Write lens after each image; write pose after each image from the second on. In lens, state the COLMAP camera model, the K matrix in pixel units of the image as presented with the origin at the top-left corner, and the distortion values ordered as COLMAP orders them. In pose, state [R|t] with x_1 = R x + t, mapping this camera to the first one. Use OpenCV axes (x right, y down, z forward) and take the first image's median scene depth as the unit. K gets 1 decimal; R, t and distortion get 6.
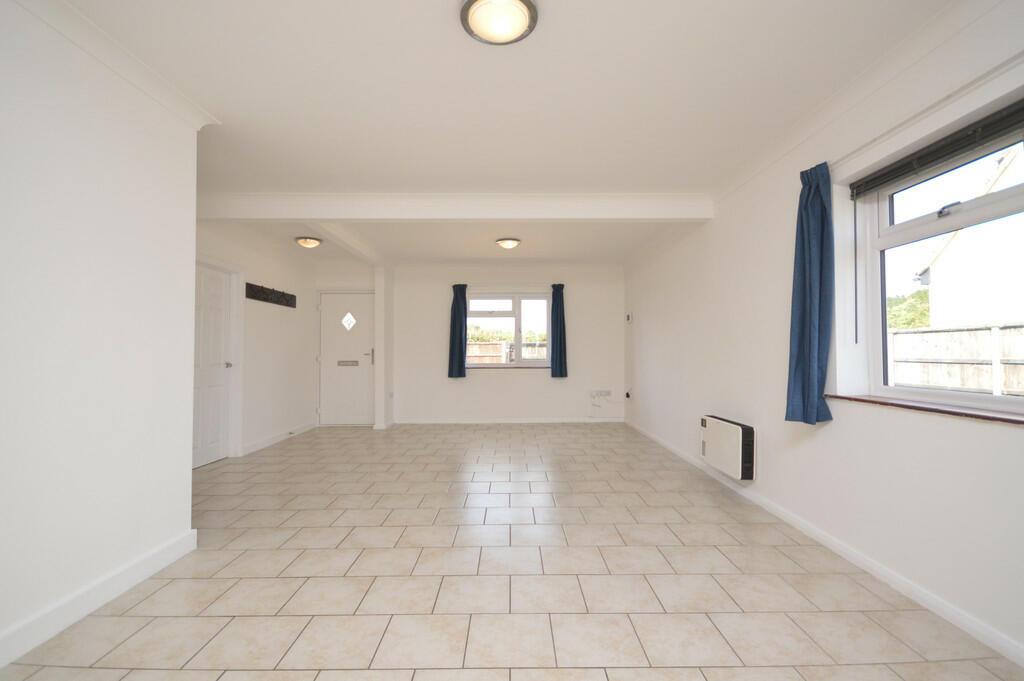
lens RADIAL K [[463.3, 0, 512.4], [0, 463.3, 344.0], [0, 0, 1]] dist [-0.001489, -0.000294]
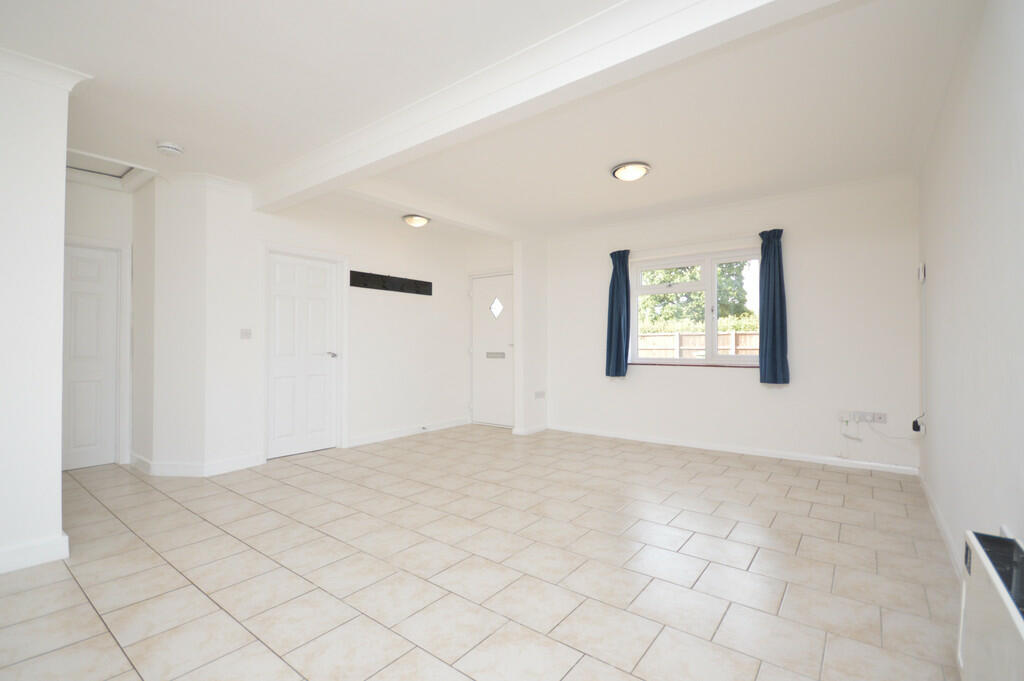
lens RADIAL K [[463.3, 0, 509.7], [0, 463.3, 344.3], [0, 0, 1]] dist [-0.001489, -0.000294]
pose [[0.785951, 0.001506, -0.618287, 0.212622], [0.009804, 0.999841, 0.014898, 0.007950], [0.618211, -0.017771, 0.785811, 0.322585]]
